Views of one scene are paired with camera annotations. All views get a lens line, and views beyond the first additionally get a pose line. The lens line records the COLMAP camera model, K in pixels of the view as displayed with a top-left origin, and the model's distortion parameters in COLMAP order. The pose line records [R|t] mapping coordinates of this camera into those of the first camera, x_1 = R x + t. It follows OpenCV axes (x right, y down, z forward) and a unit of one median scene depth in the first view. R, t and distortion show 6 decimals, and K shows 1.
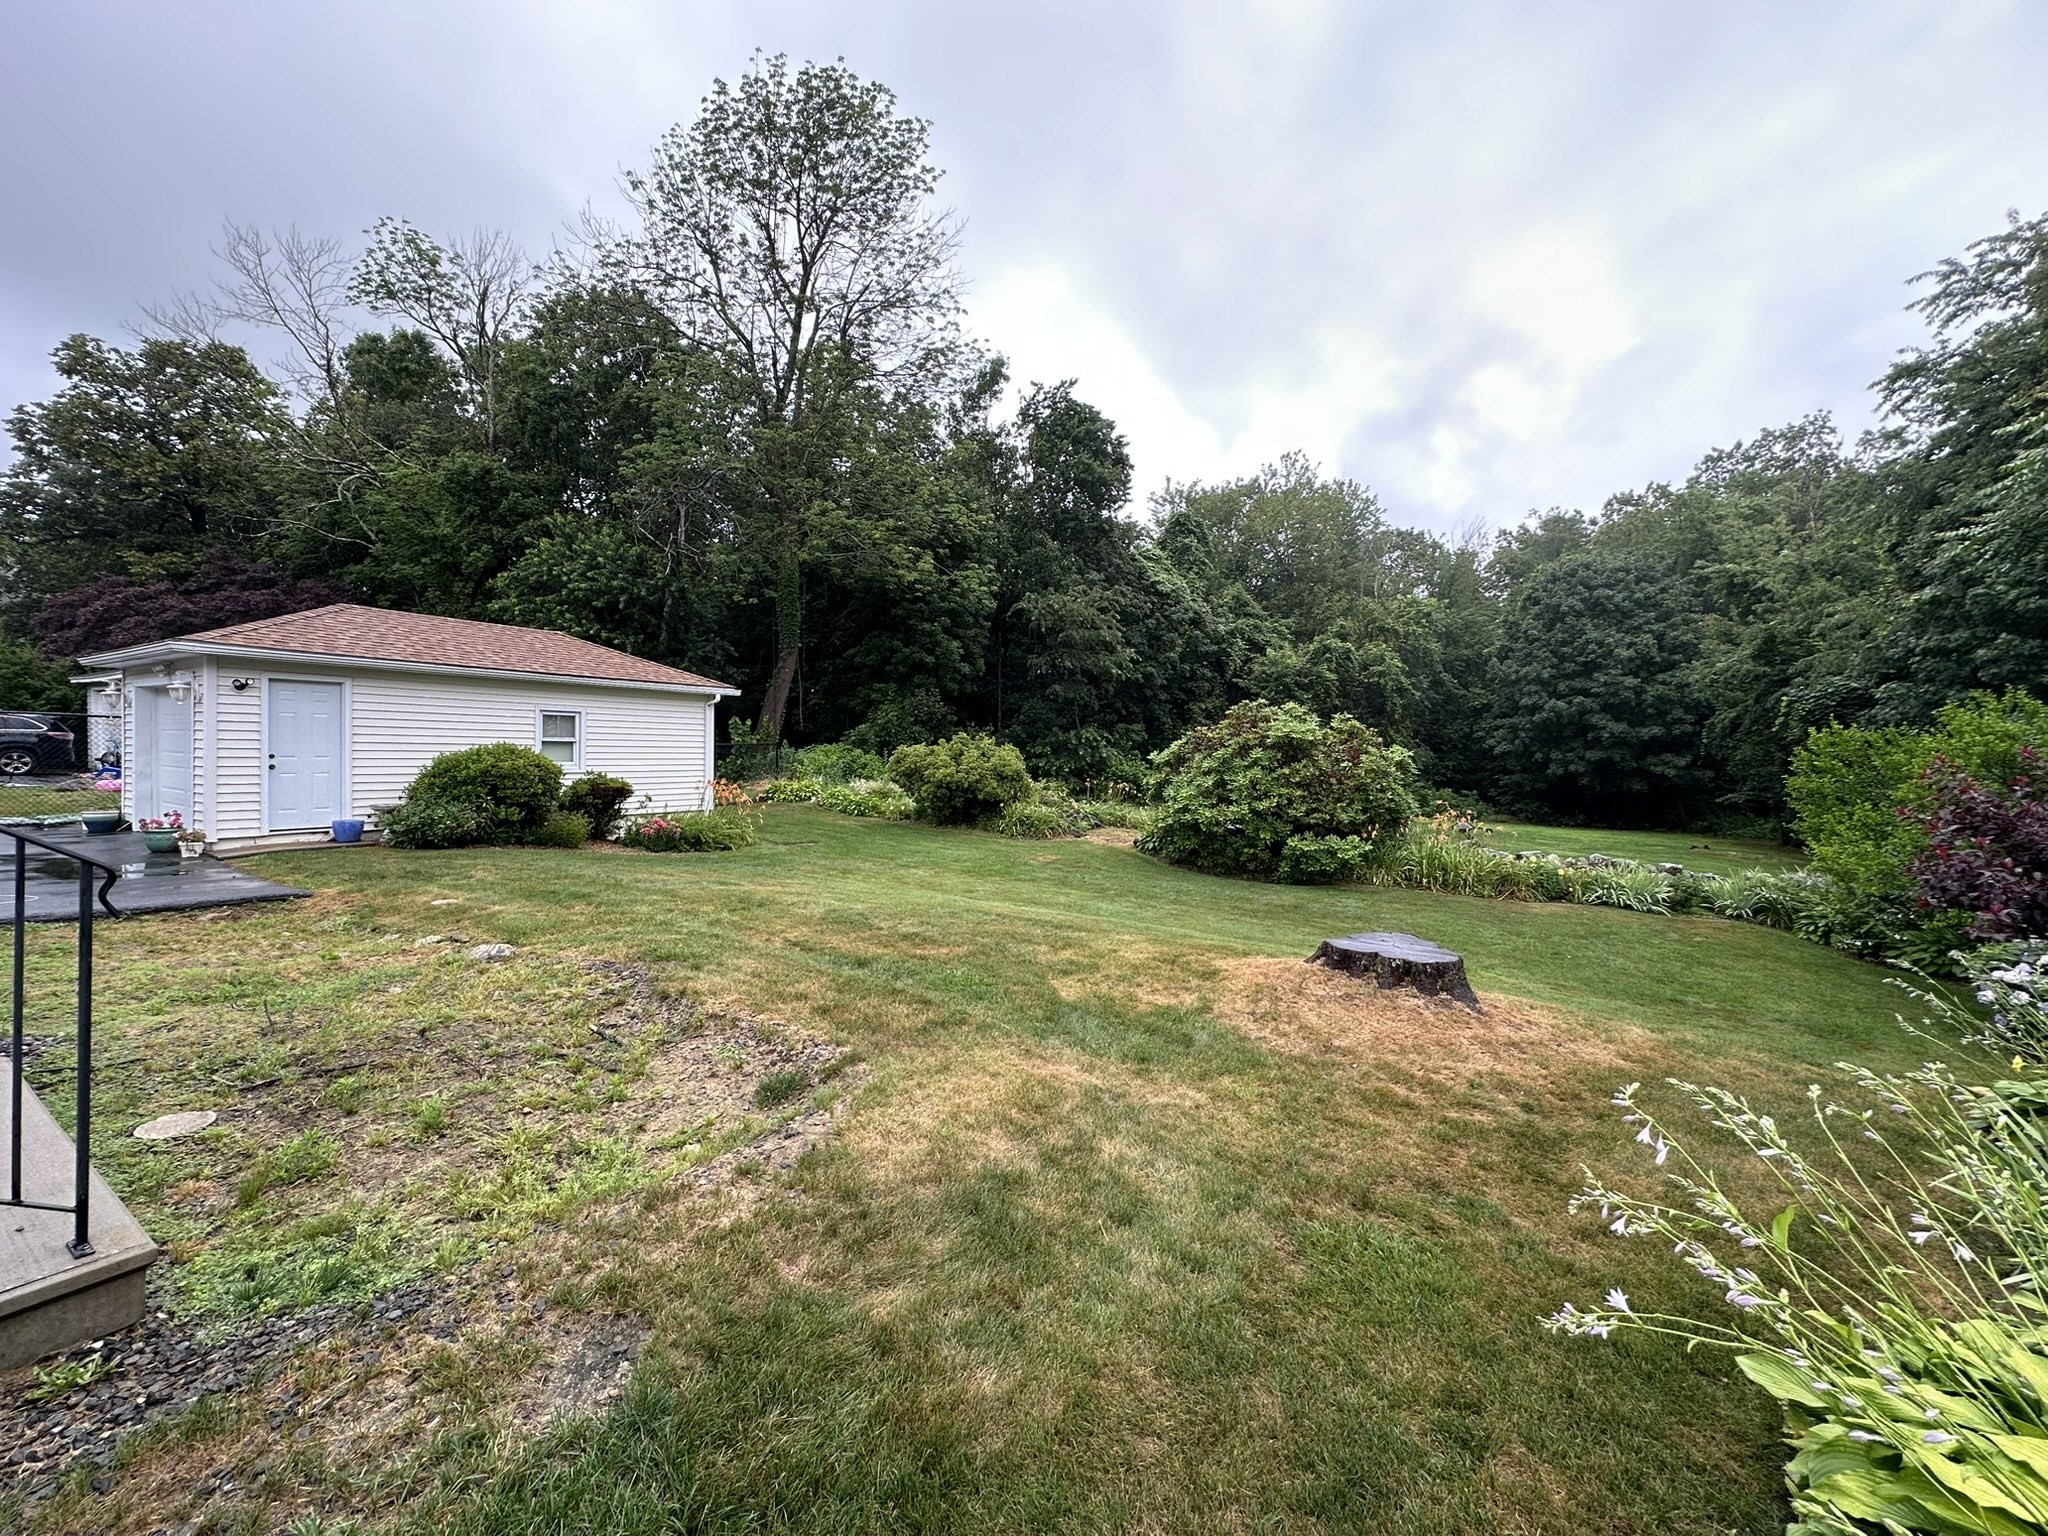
lens RADIAL K [[812.7, 0, 1022.4], [0, 812.7, 767.3], [0, 0, 1]] dist [-0.010477, 0.002696]
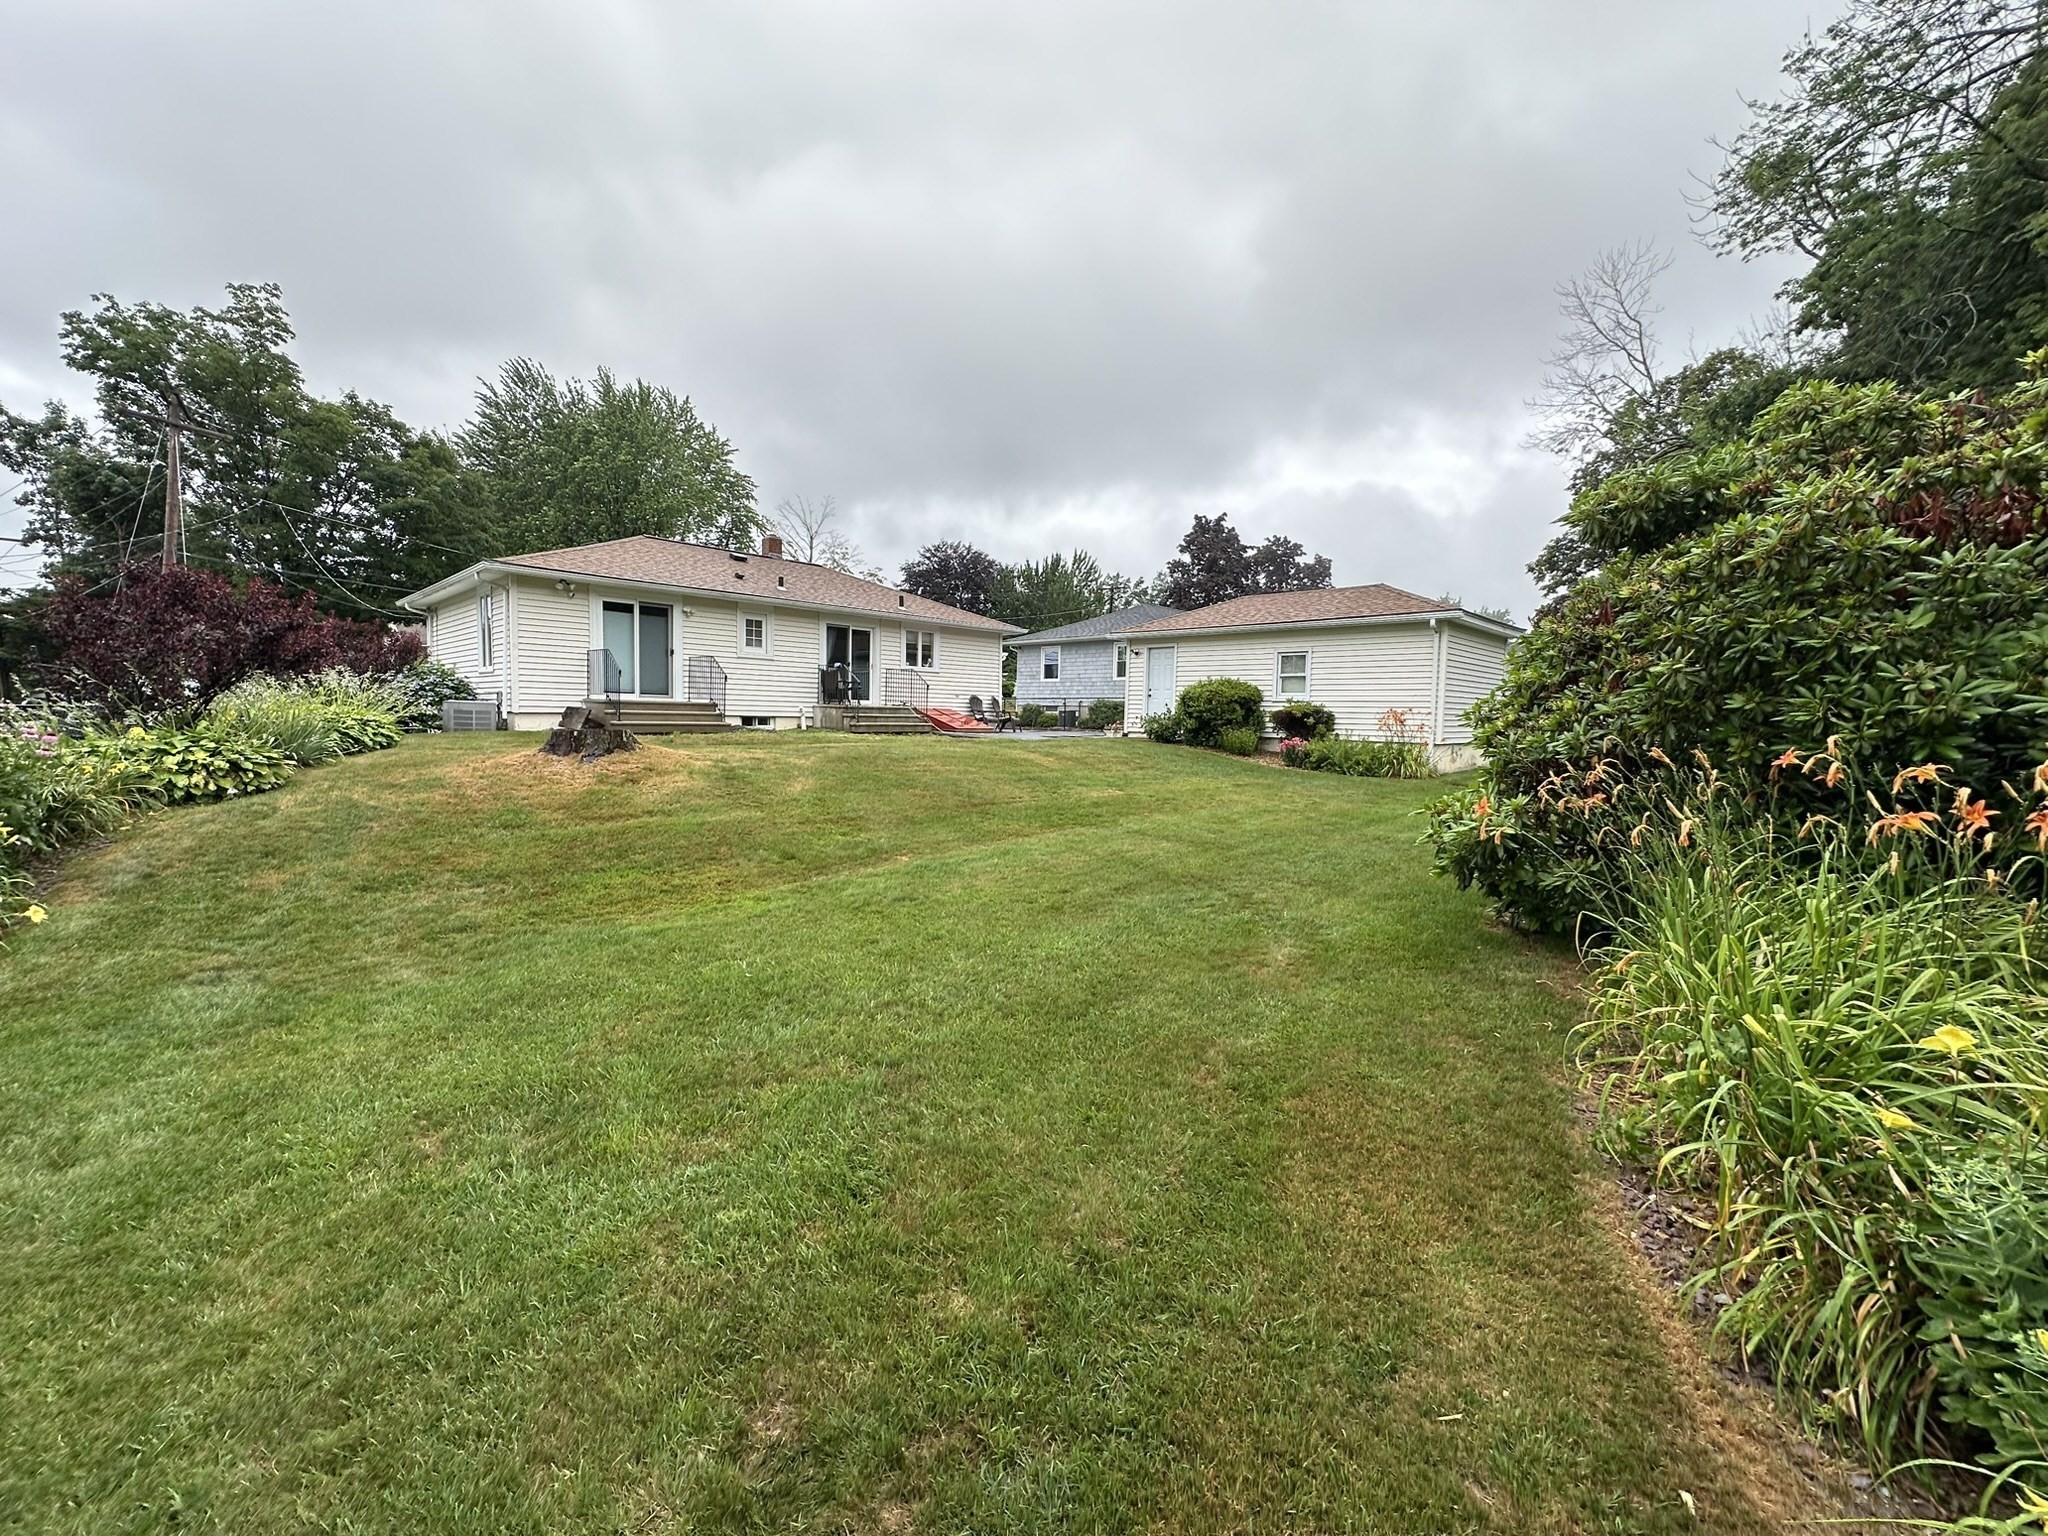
lens RADIAL K [[812.7, 0, 1024.5], [0, 812.7, 754.4], [0, 0, 1]] dist [-0.010477, 0.002696]
pose [[-0.209520, 0.024514, -0.977497, 0.392721], [-0.047260, 0.998263, 0.035165, 0.033941], [0.976662, 0.053564, -0.207998, 0.459759]]
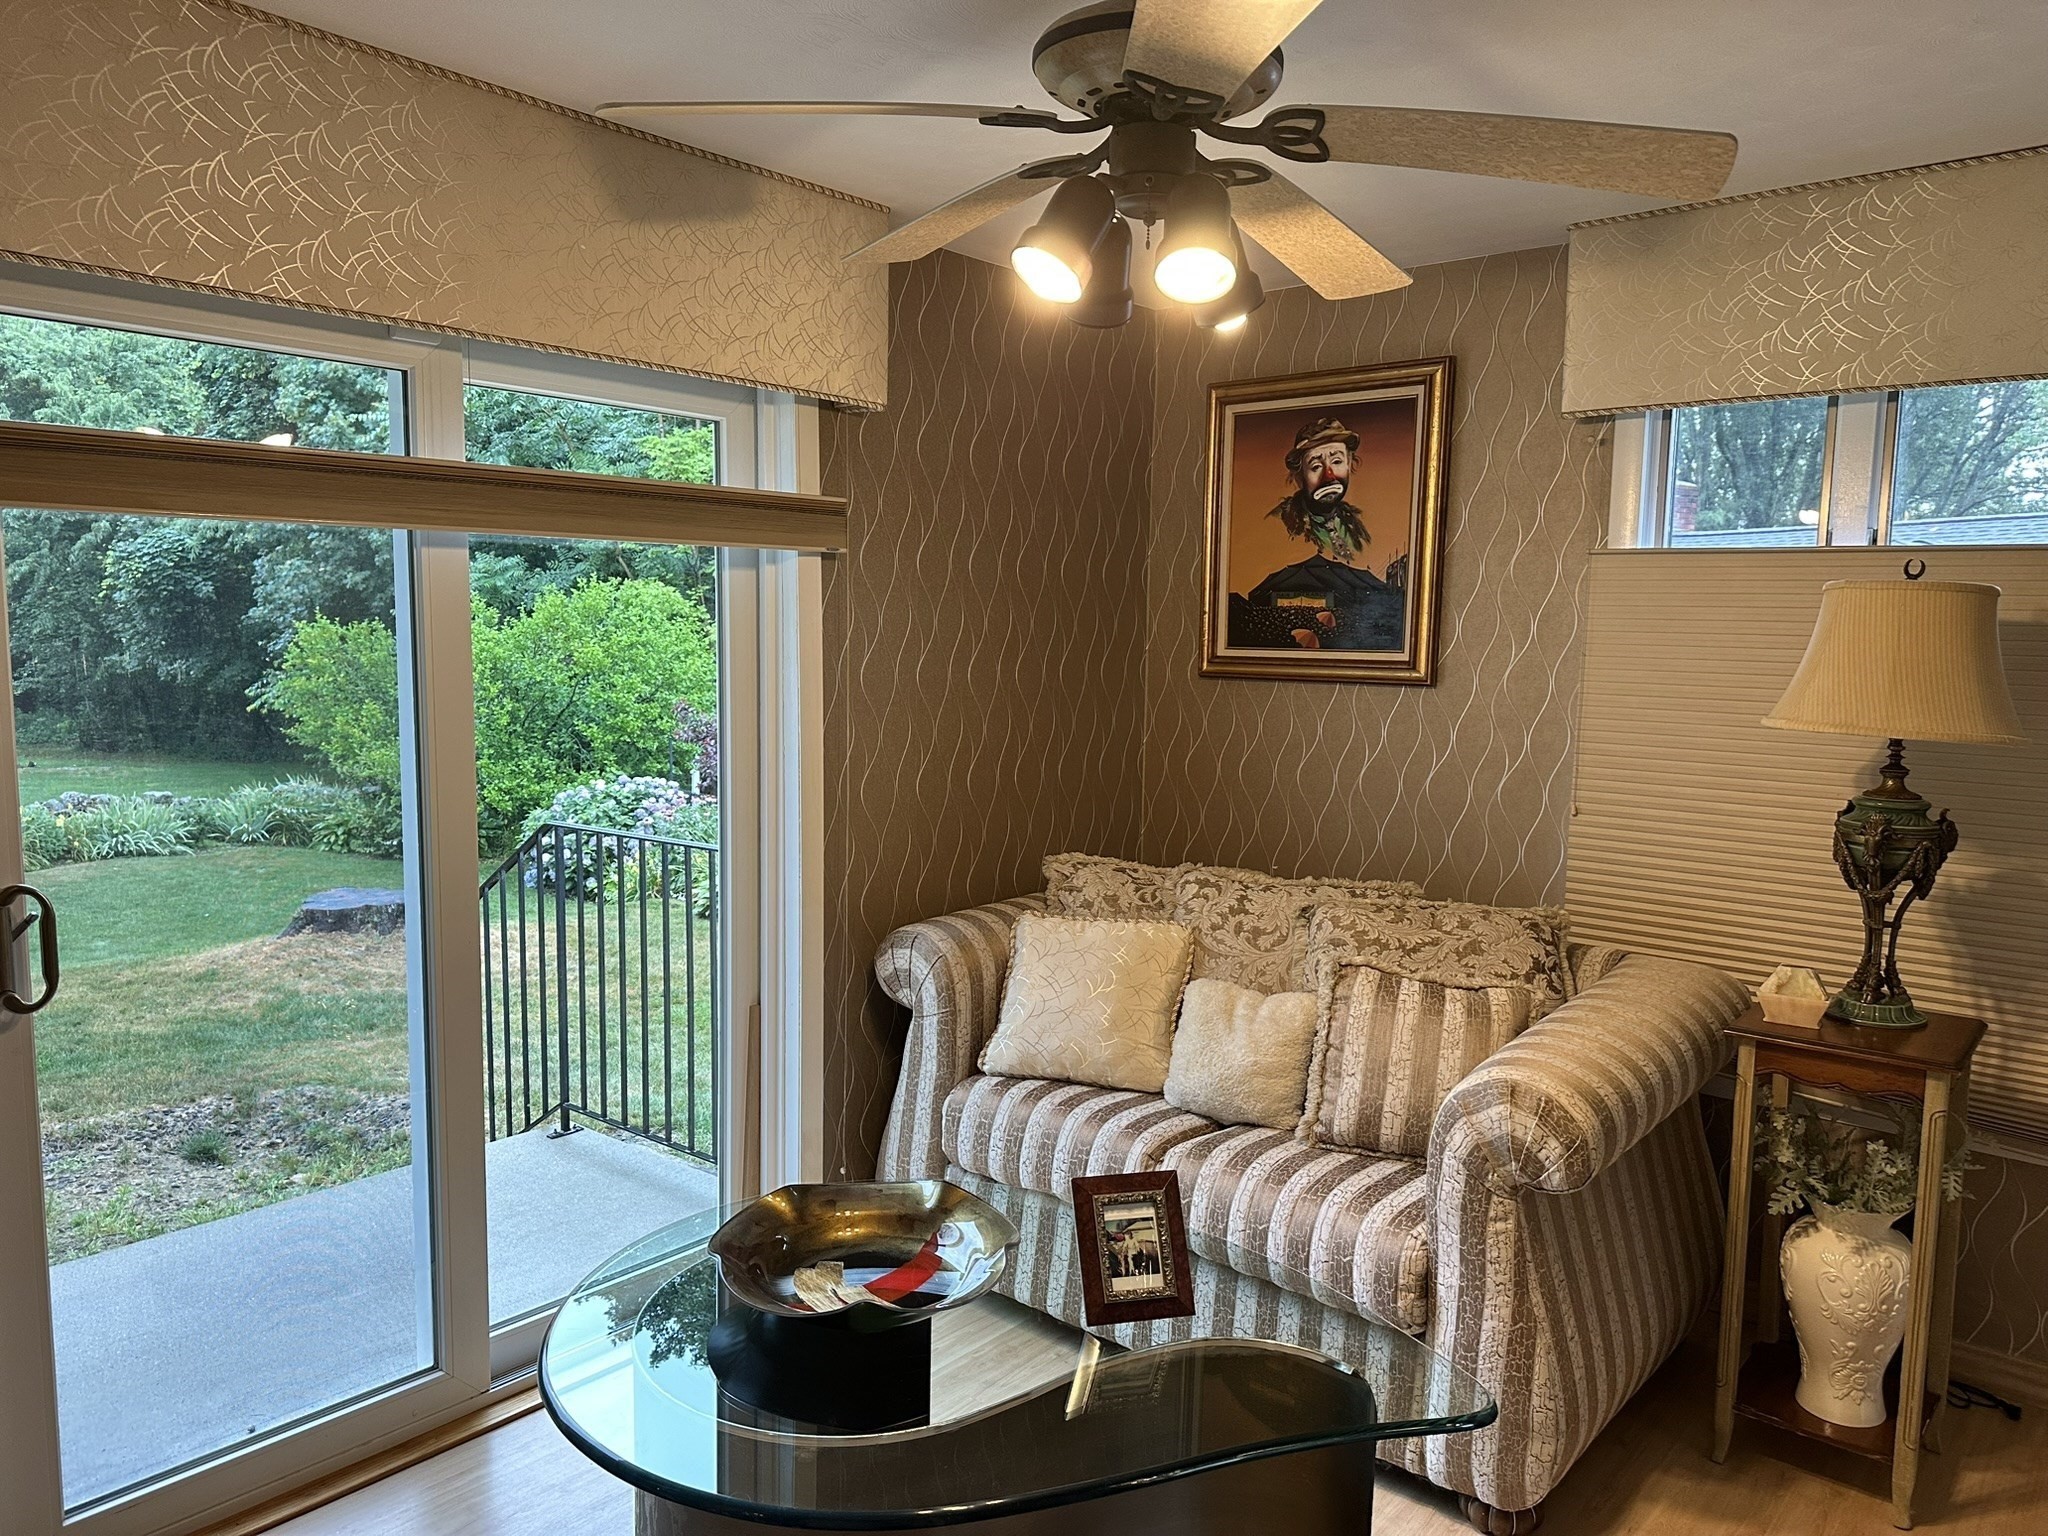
lens RADIAL K [[1418.1, 0, 1028.9], [0, 1418.1, 775.9], [0, 0, 1]] dist [0.074821, -0.090192]
pose [[0.137353, -0.119923, 0.983236, -0.242203], [0.010799, 0.992766, 0.119577, -0.028733], [-0.990463, -0.005807, 0.137655, -0.018889]]
